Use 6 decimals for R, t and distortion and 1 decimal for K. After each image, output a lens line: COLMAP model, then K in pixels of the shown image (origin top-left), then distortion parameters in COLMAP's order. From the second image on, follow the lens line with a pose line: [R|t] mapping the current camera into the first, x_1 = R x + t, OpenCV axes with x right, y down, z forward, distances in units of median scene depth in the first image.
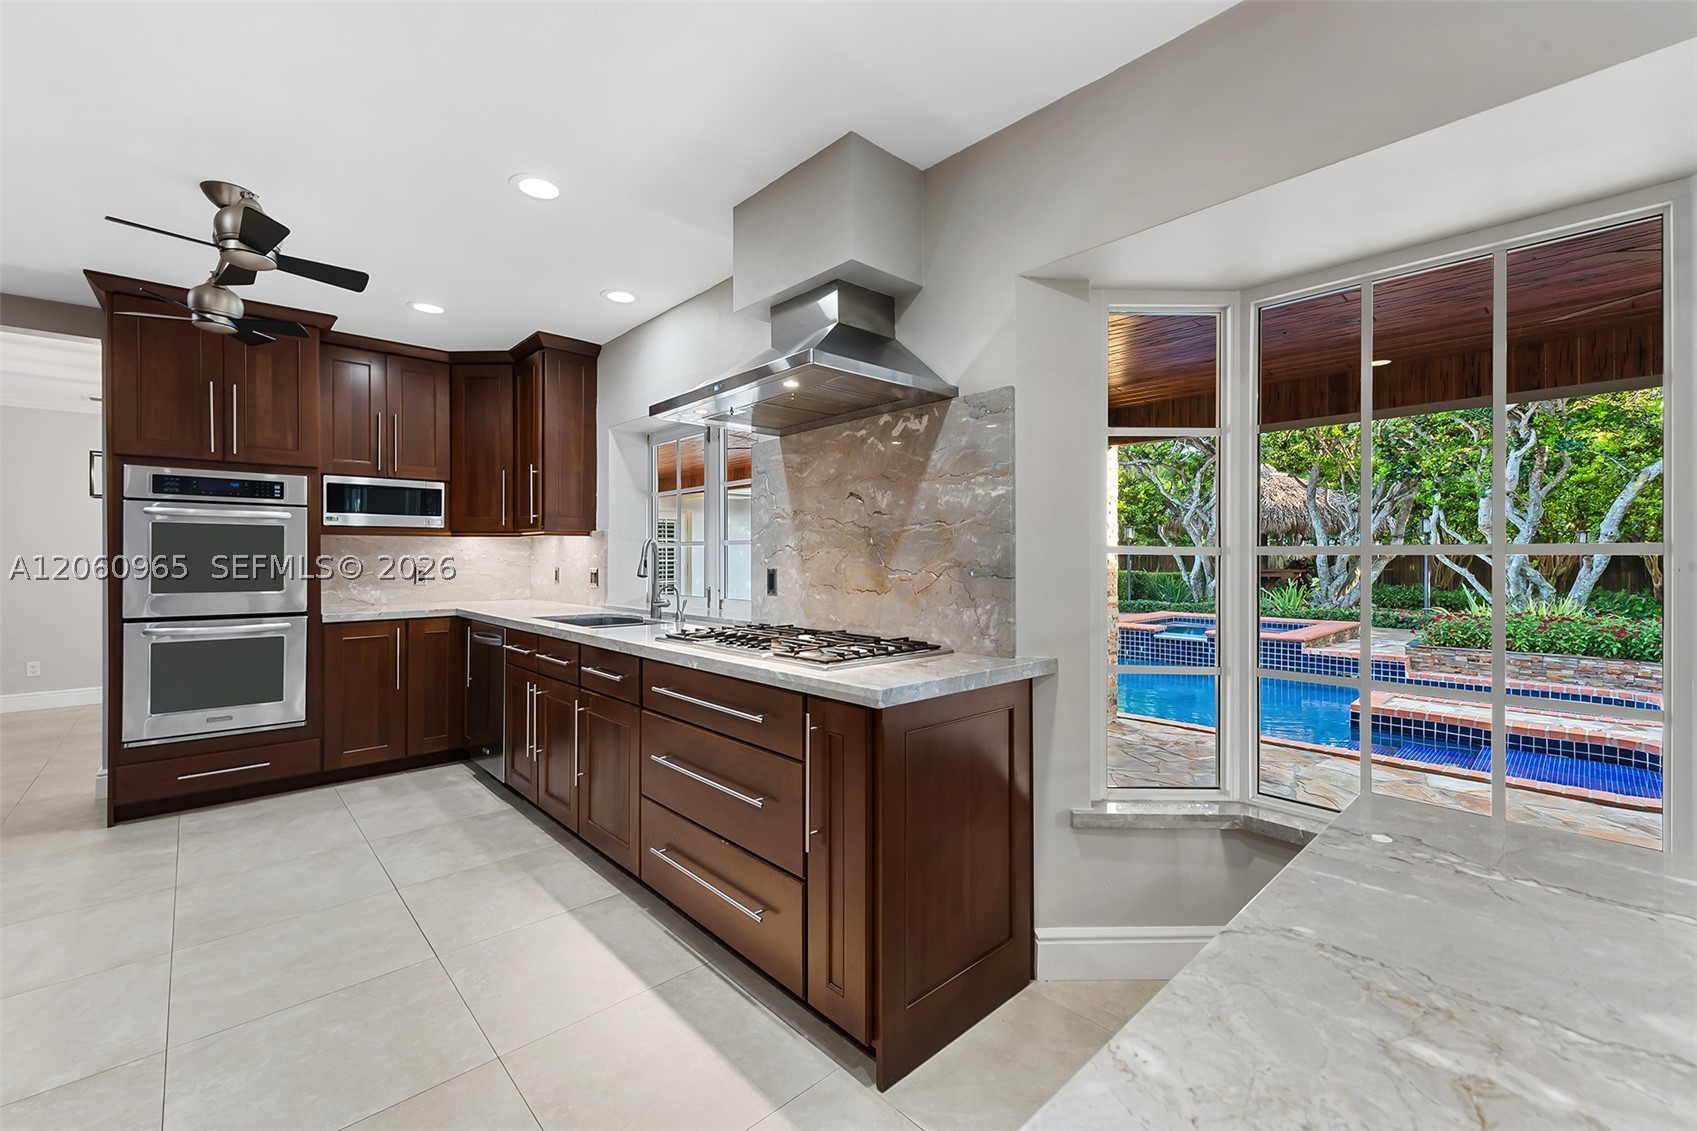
lens RADIAL K [[731.2, 0, 852.0], [0, 731.2, 555.8], [0, 0, 1]] dist [0.007949, -0.001034]
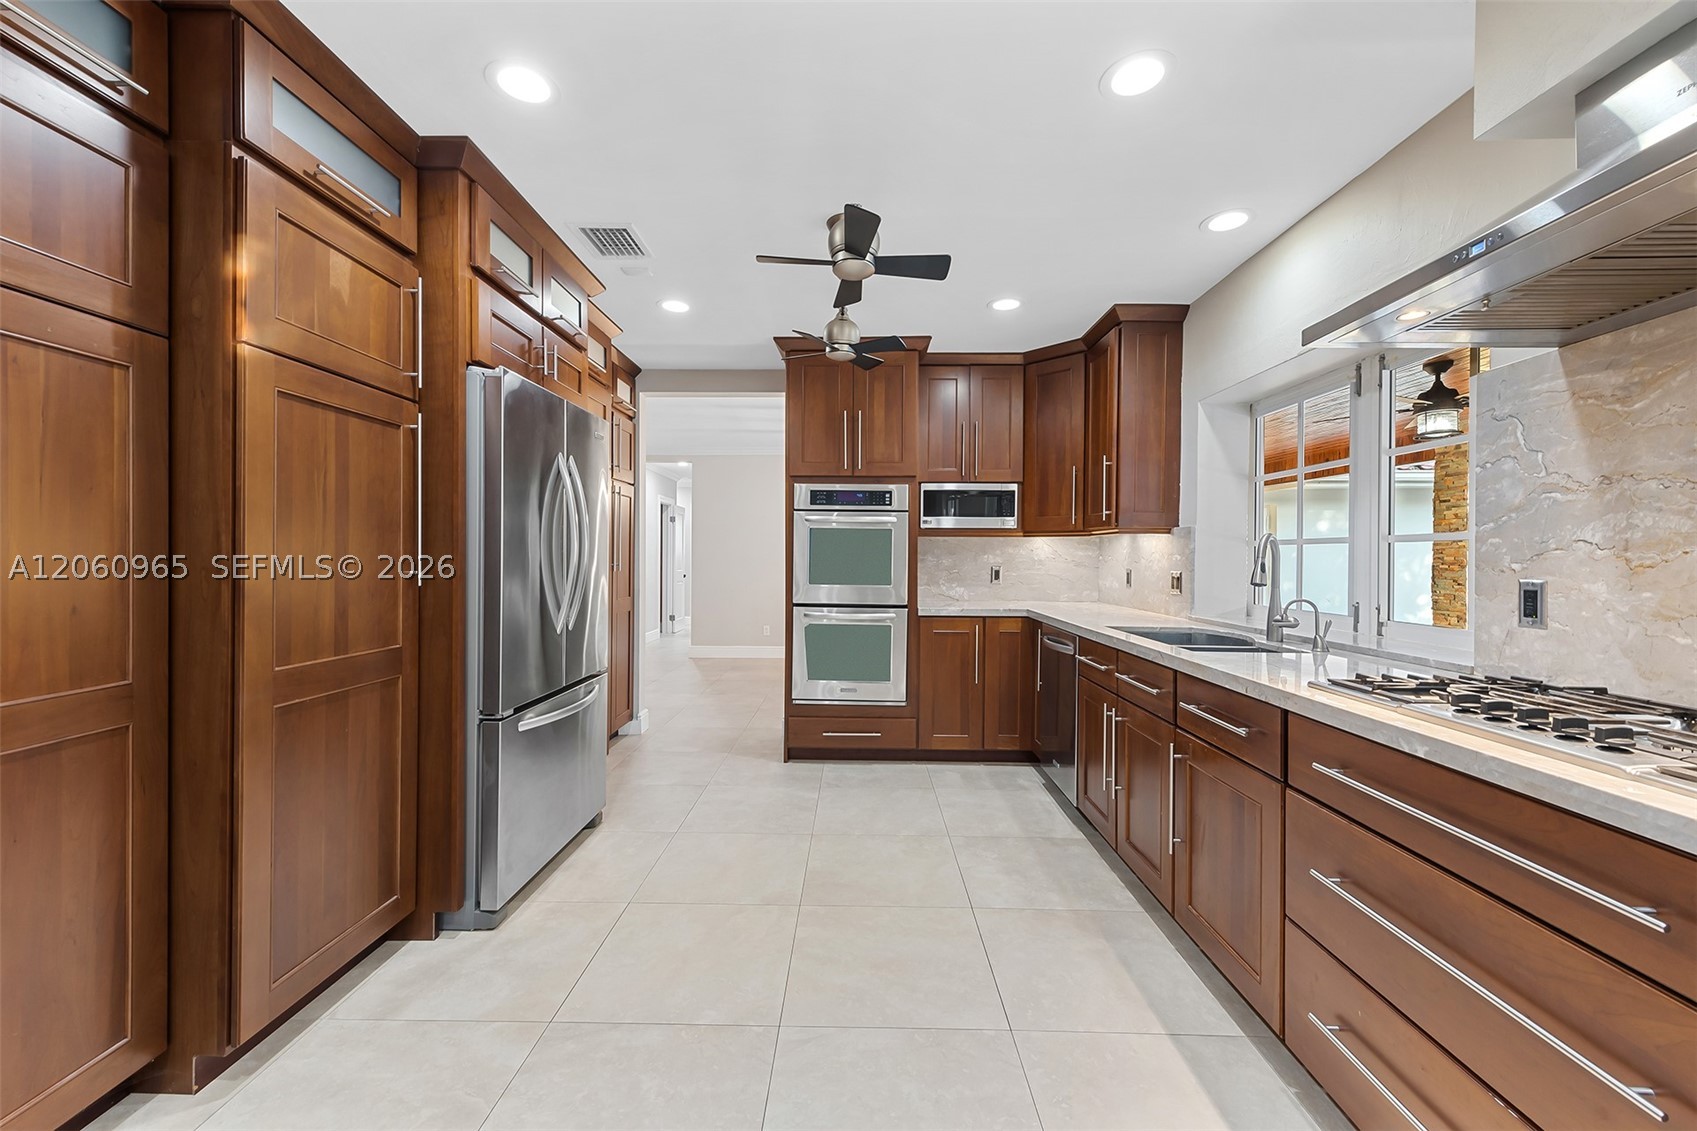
lens RADIAL K [[663.1, 0, 845.2], [0, 663.1, 558.4], [0, 0, 1]] dist [0.003507, -0.000729]
pose [[0.726916, 0.008616, -0.686672, -0.123844], [-0.006866, 0.999962, 0.005278, 0.000469], [0.686692, 0.000878, 0.726948, 0.212108]]
